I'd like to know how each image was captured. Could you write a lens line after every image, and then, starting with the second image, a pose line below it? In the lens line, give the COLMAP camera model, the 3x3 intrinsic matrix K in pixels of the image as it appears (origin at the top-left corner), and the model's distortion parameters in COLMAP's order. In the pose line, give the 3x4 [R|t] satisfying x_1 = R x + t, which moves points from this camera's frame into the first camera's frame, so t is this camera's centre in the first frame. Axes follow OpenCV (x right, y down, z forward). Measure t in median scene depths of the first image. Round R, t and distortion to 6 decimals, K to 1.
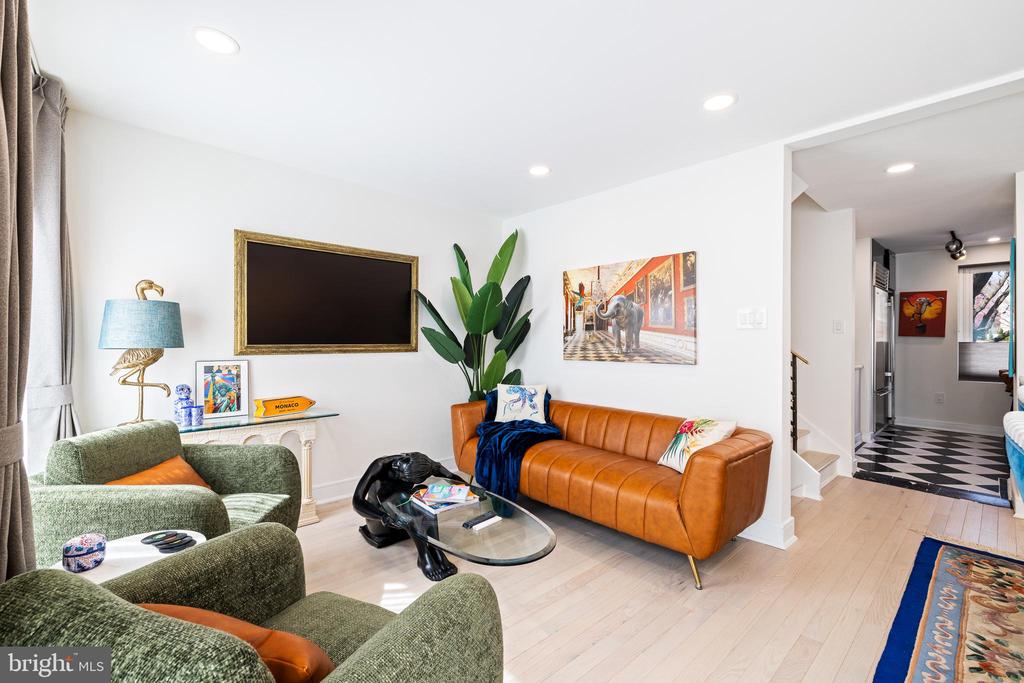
lens RADIAL K [[434.2, 0, 510.8], [0, 434.2, 341.9], [0, 0, 1]] dist [-0.001660, 0.000385]
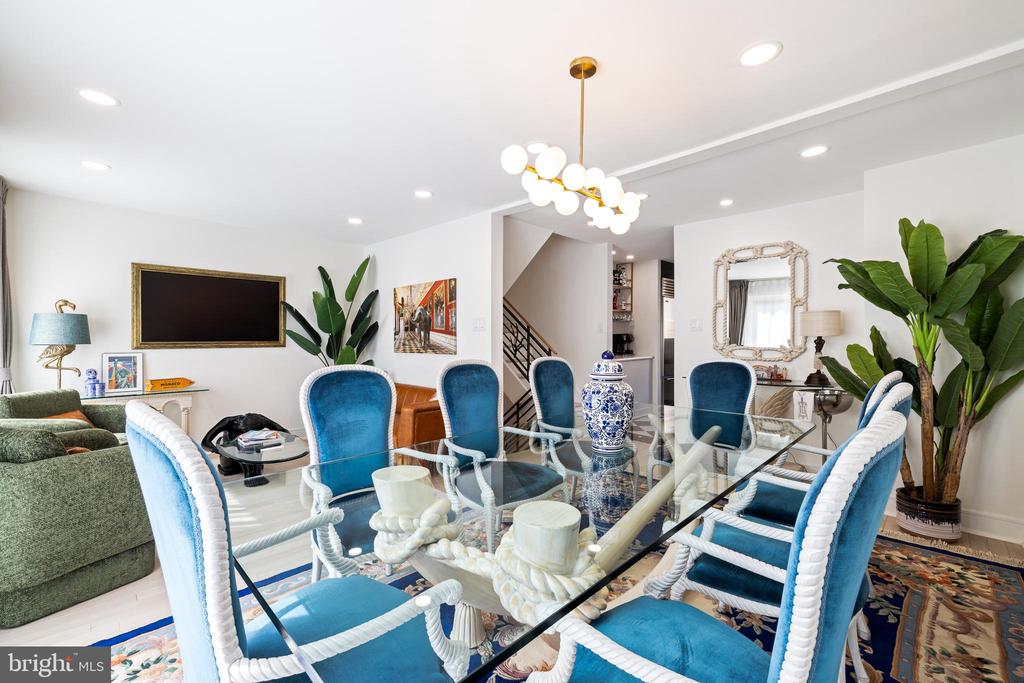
lens RADIAL K [[425.8, 0, 506.4], [0, 425.8, 339.7], [0, 0, 1]] dist [-0.000940, 0.000017]
pose [[0.998909, -0.003321, 0.046583, 0.463905], [0.003278, 0.999994, 0.000987, 0.001115], [-0.046586, -0.000833, 0.998914, -0.406146]]
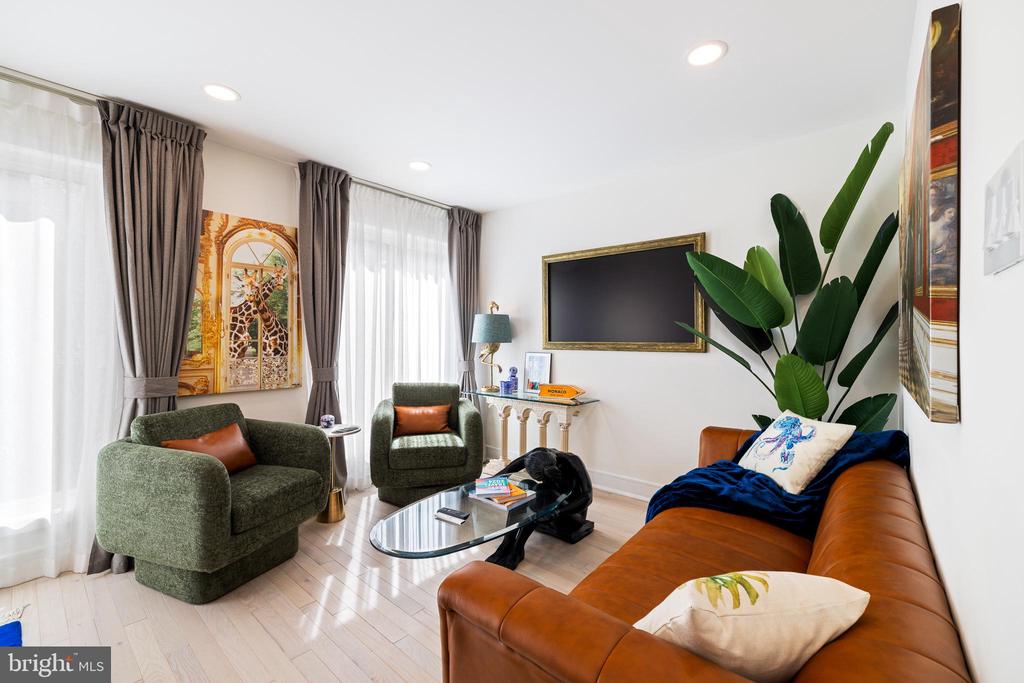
lens RADIAL K [[425.8, 0, 517.2], [0, 425.8, 339.5], [0, 0, 1]] dist [-0.000940, 0.000017]
pose [[0.125741, -0.000978, -0.992063, 0.568081], [-0.005727, 0.999982, -0.001712, 0.002822], [0.992047, 0.005897, 0.125733, 0.631064]]
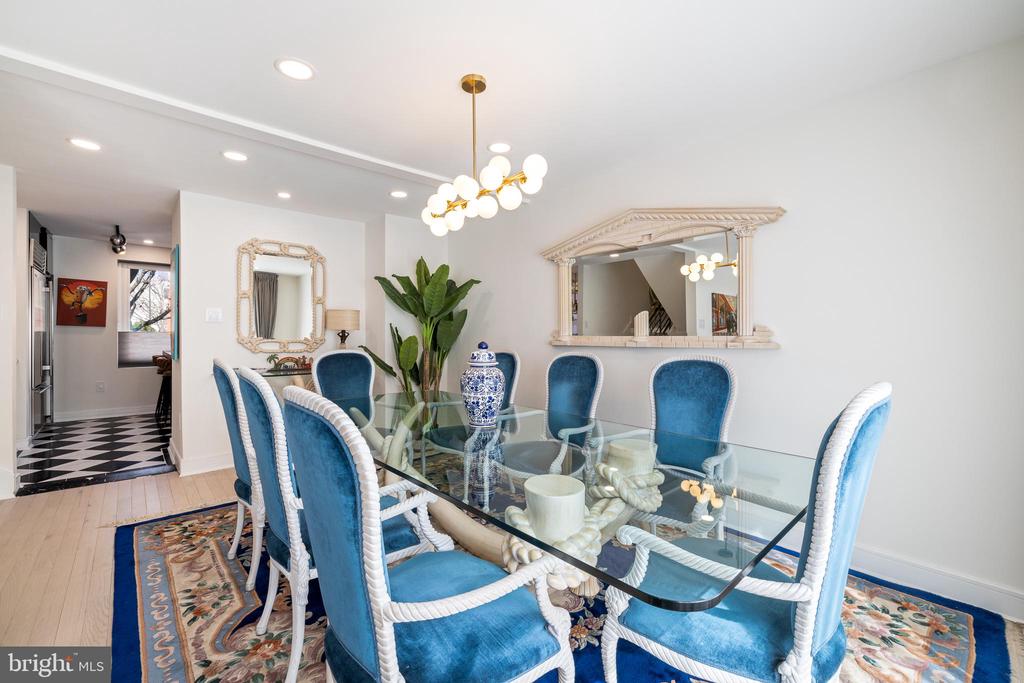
lens RADIAL K [[425.8, 0, 508.7], [0, 425.8, 334.6], [0, 0, 1]] dist [-0.000940, 0.000017]
pose [[-0.002983, -0.006899, 0.999972, -0.018237], [0.000327, 0.999976, 0.006900, 0.001019], [-0.999995, 0.000348, -0.002981, 0.093407]]
